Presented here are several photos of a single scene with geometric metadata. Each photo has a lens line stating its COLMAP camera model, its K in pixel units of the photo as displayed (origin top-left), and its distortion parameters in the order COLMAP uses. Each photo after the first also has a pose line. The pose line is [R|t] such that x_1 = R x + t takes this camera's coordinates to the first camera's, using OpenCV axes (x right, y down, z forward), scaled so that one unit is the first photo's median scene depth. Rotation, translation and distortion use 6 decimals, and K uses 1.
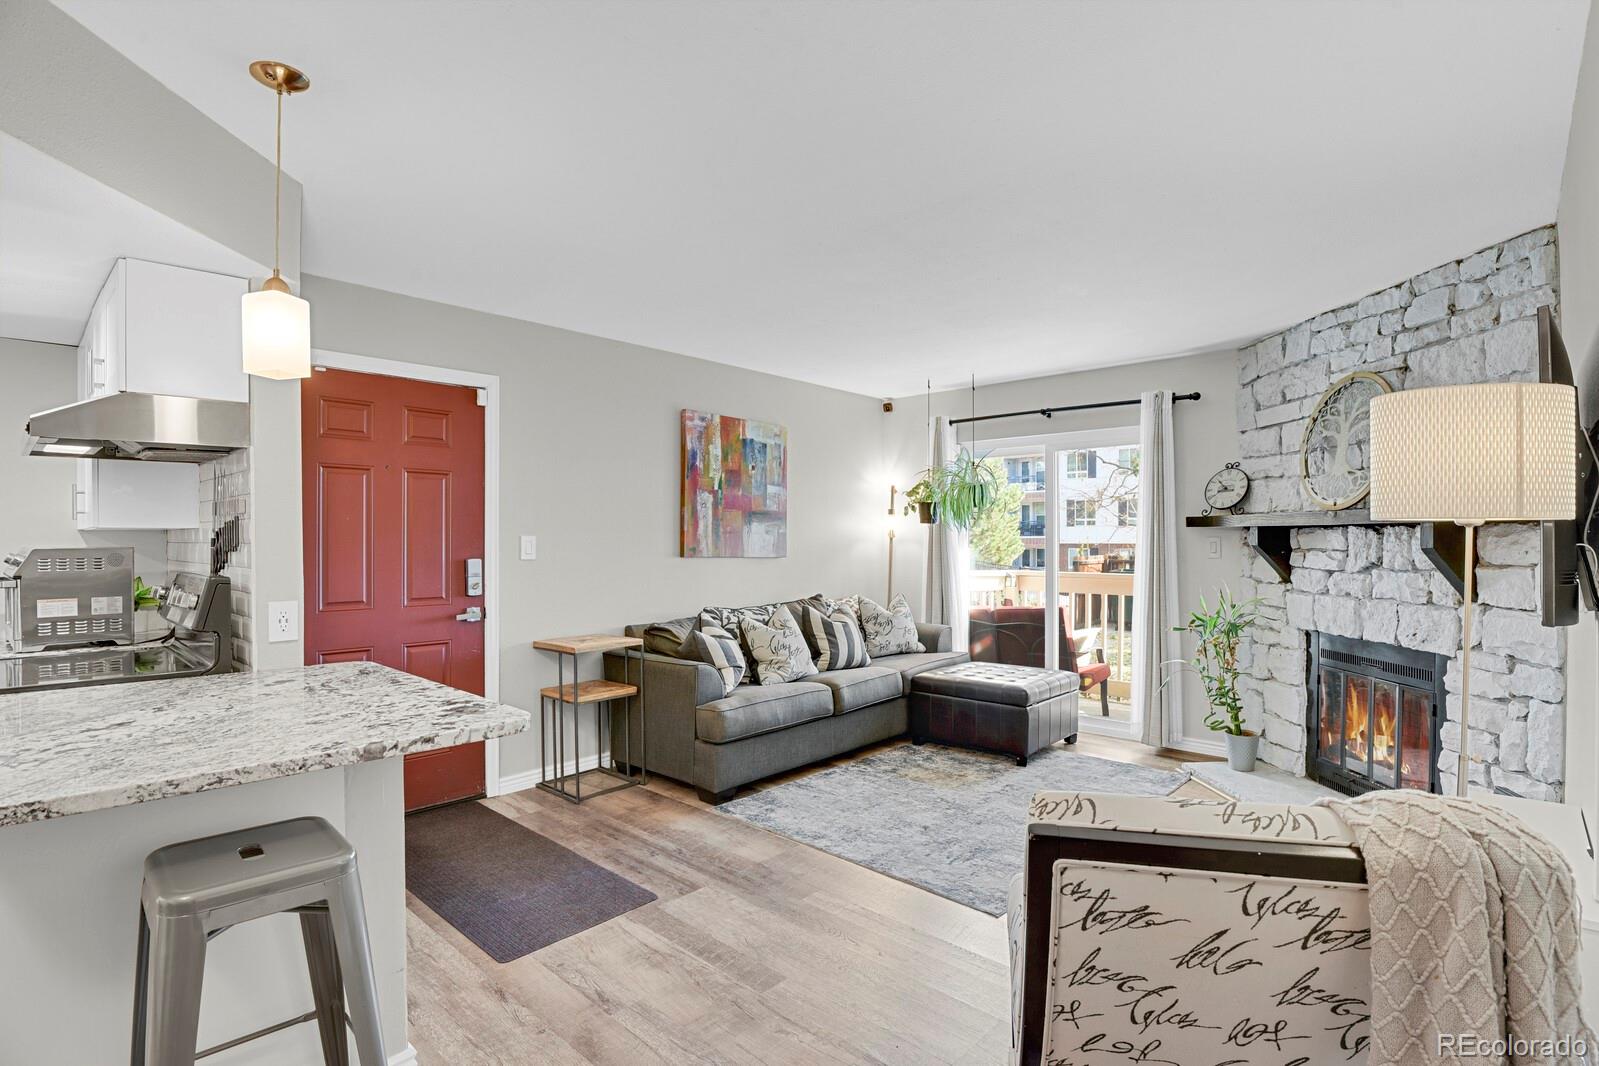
lens RADIAL K [[781.1, 0, 801.0], [0, 781.1, 537.8], [0, 0, 1]] dist [-0.029903, -0.001089]
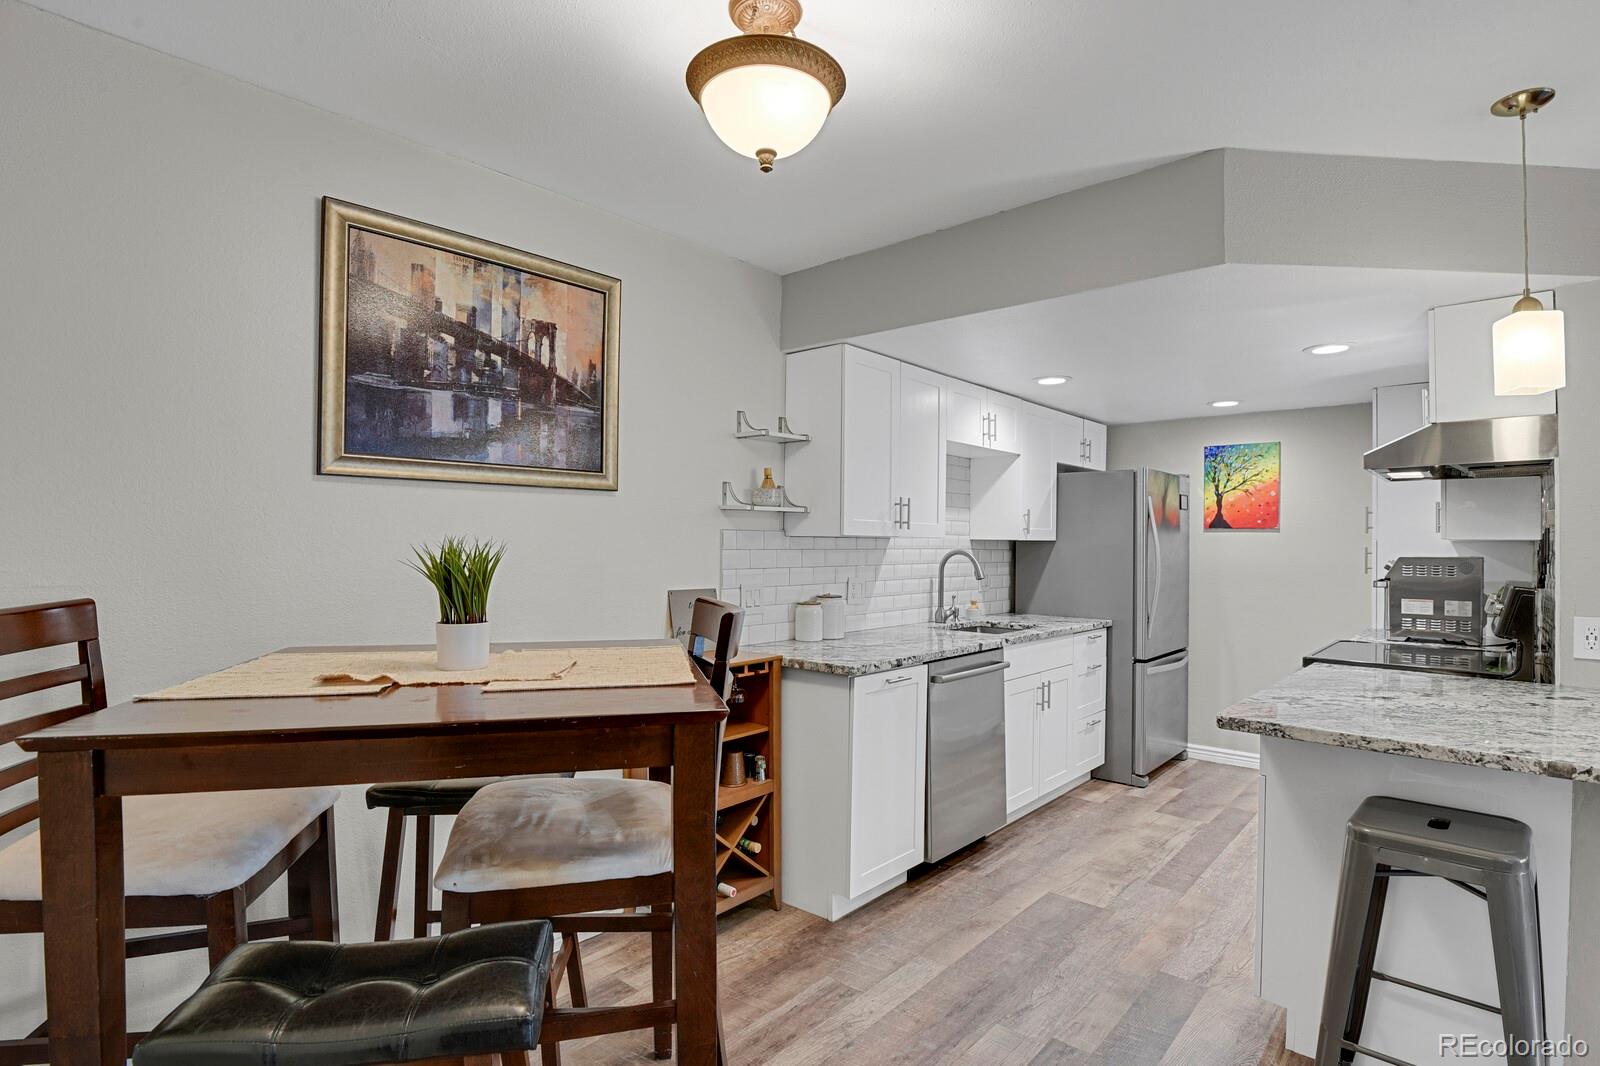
lens RADIAL K [[794.1, 0, 803.7], [0, 794.1, 538.3], [0, 0, 1]] dist [-0.027995, -0.001893]
pose [[0.018381, -0.001610, -0.999830, 0.164681], [-0.010812, 0.999940, -0.001809, -0.001819], [0.999773, 0.010843, 0.018362, 0.007552]]
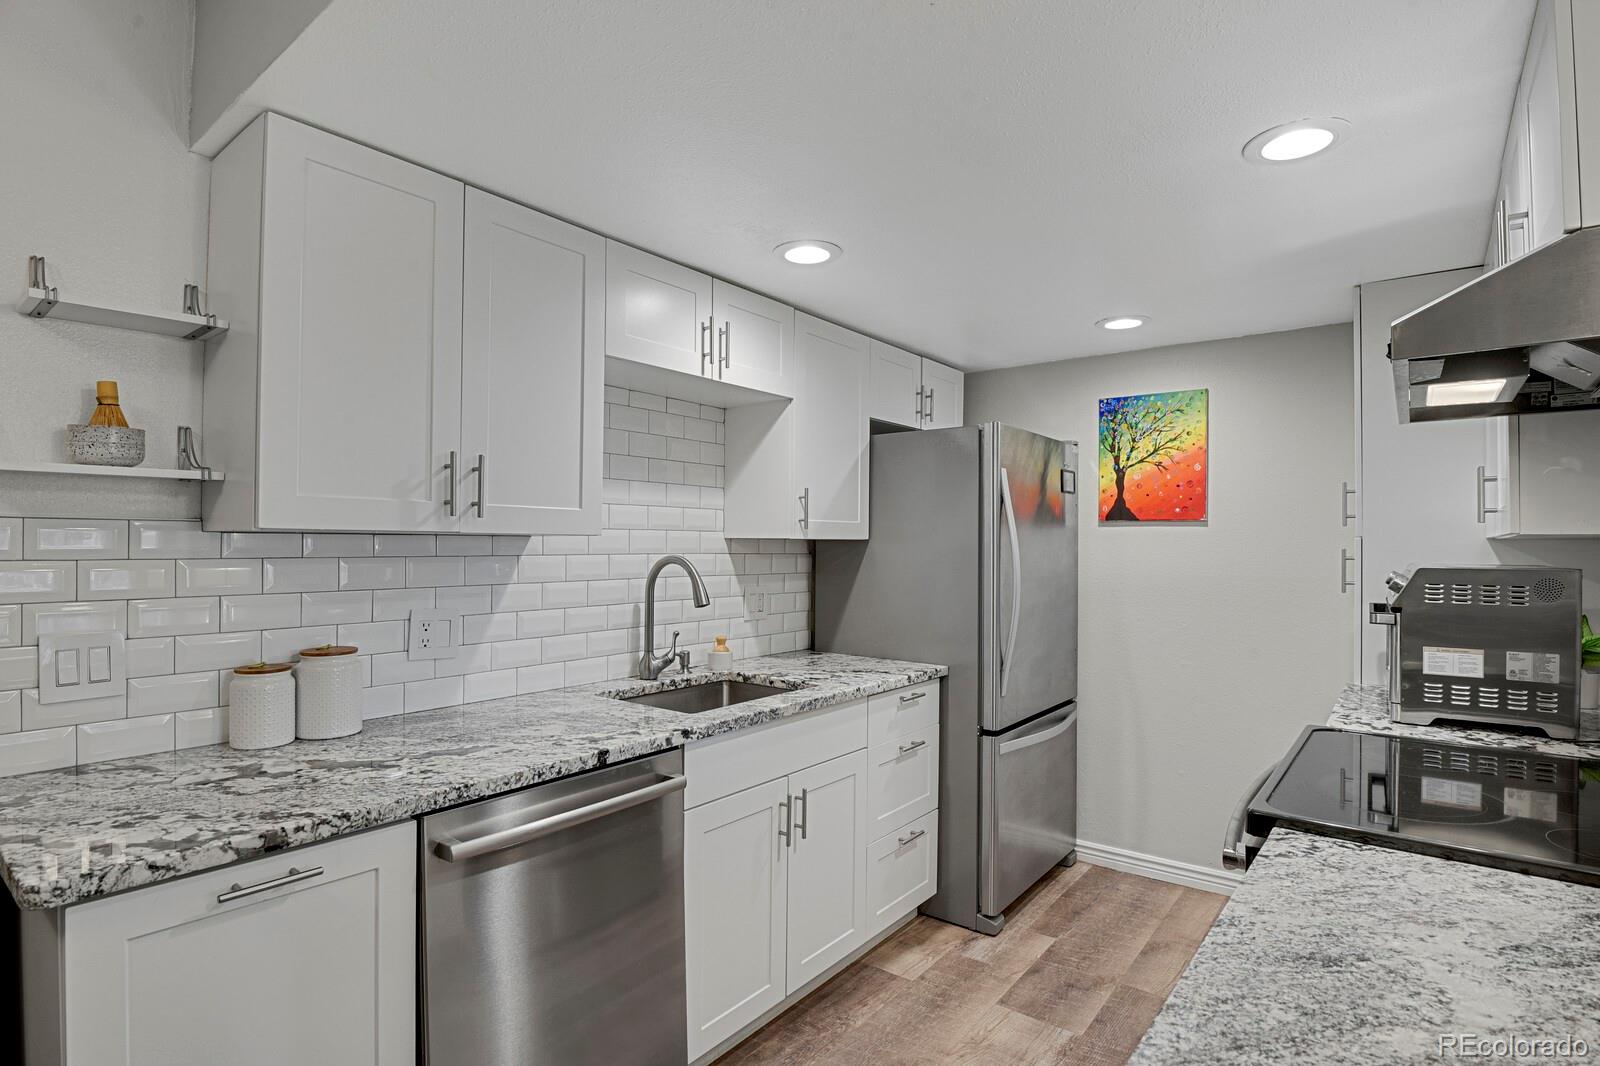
lens RADIAL K [[794.1, 0, 803.7], [0, 794.1, 538.3], [0, 0, 1]] dist [-0.027995, -0.001893]
pose [[0.081532, -0.002302, -0.996668, -0.271529], [-0.007676, 0.999966, -0.002937, -0.003157], [0.996641, 0.007890, 0.081512, 0.291360]]
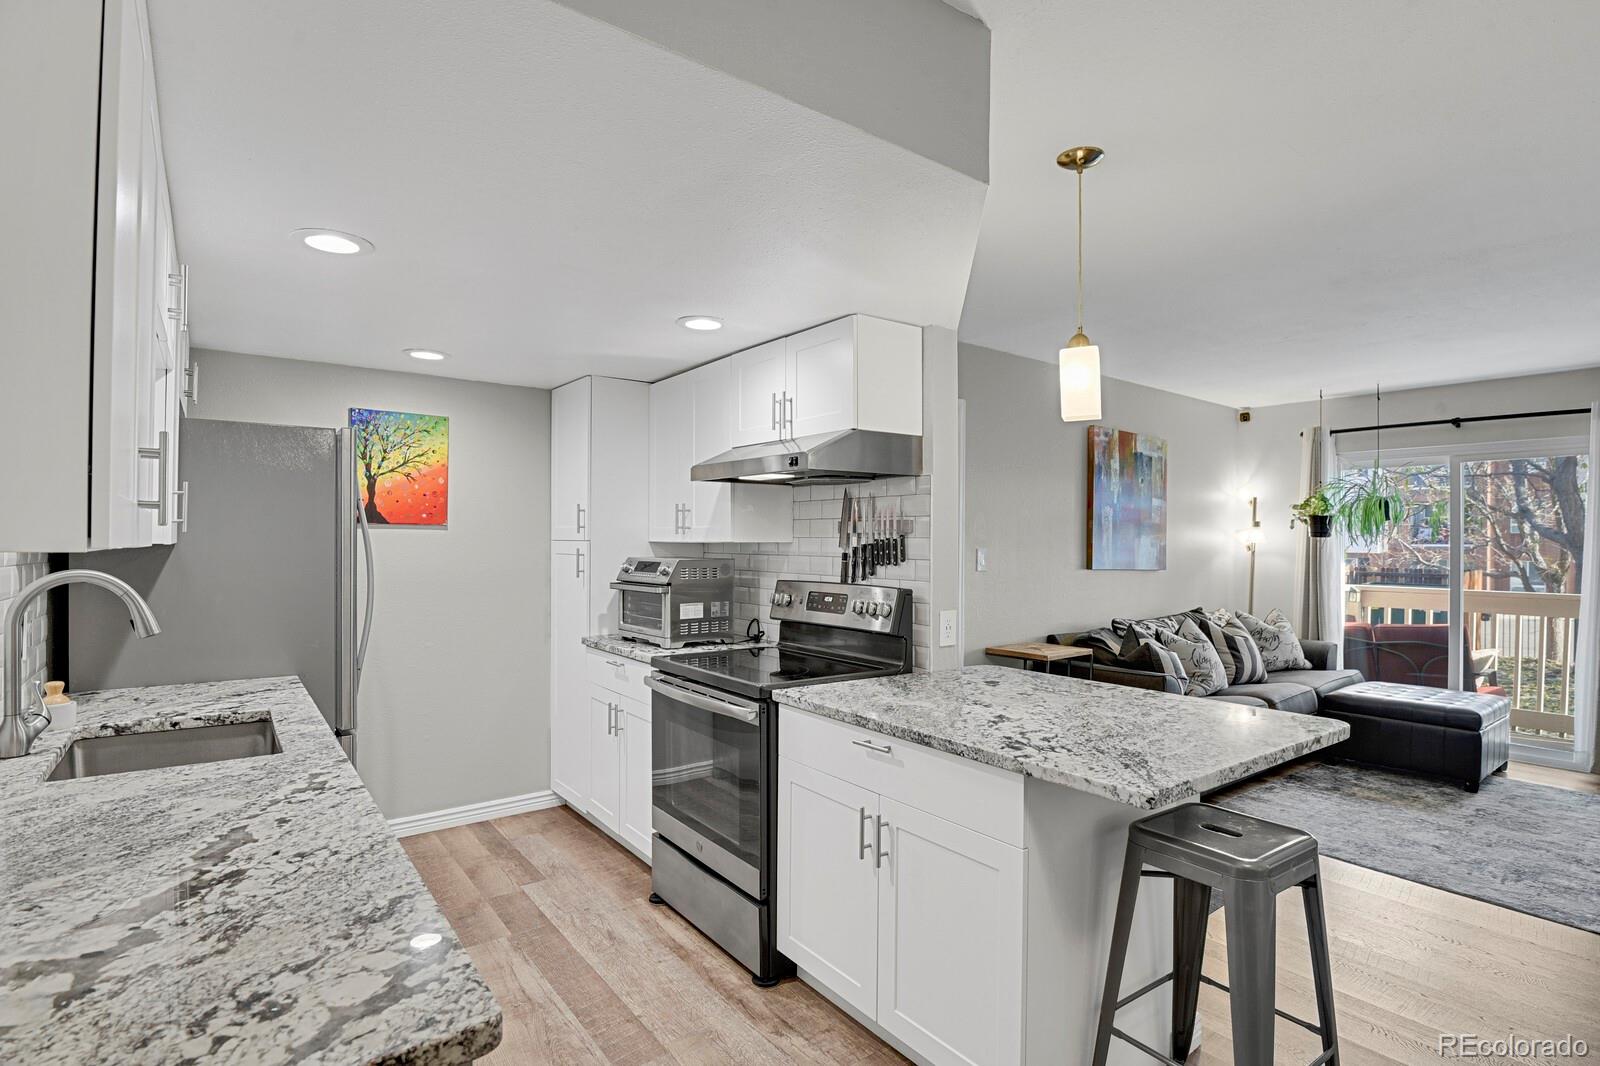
lens RADIAL K [[794.1, 0, 803.7], [0, 794.1, 538.3], [0, 0, 1]] dist [-0.027995, -0.001893]
pose [[0.983077, 0.008385, -0.183002, -0.425694], [-0.009166, 0.999952, -0.003423, -0.011252], [0.182964, 0.005042, 0.983107, -0.118060]]
